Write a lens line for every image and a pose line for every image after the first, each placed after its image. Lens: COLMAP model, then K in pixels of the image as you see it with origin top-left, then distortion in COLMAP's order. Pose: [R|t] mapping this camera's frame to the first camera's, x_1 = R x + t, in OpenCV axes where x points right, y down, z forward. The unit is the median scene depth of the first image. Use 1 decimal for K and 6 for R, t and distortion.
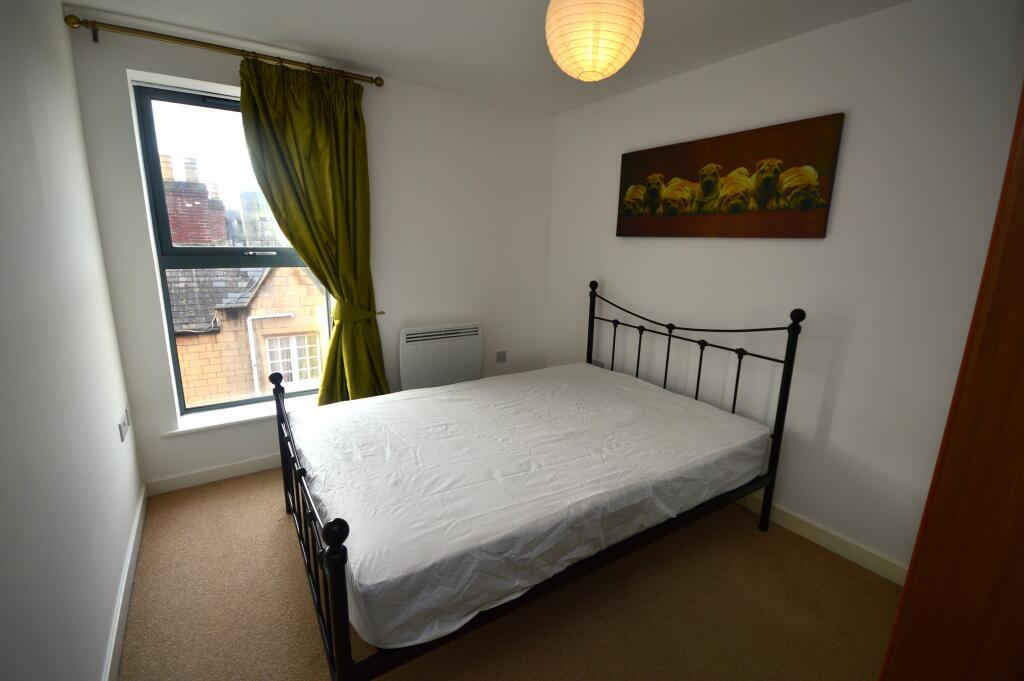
lens RADIAL K [[456.5, 0, 514.9], [0, 456.5, 342.1], [0, 0, 1]] dist [0.000738, 0.000071]
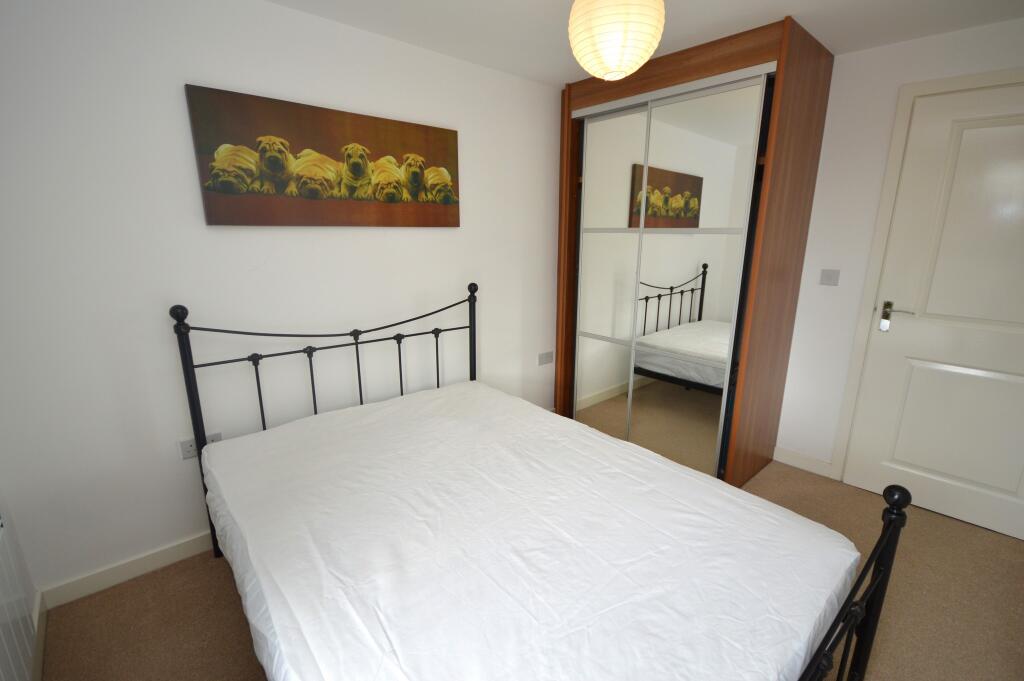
lens RADIAL K [[456.5, 0, 514.9], [0, 456.5, 342.1], [0, 0, 1]] dist [0.000738, 0.000071]
pose [[-0.135164, -0.250937, 0.958520, -0.579290], [0.213318, 0.937342, 0.275473, -0.212411], [-0.967588, 0.241704, -0.073165, 0.881517]]
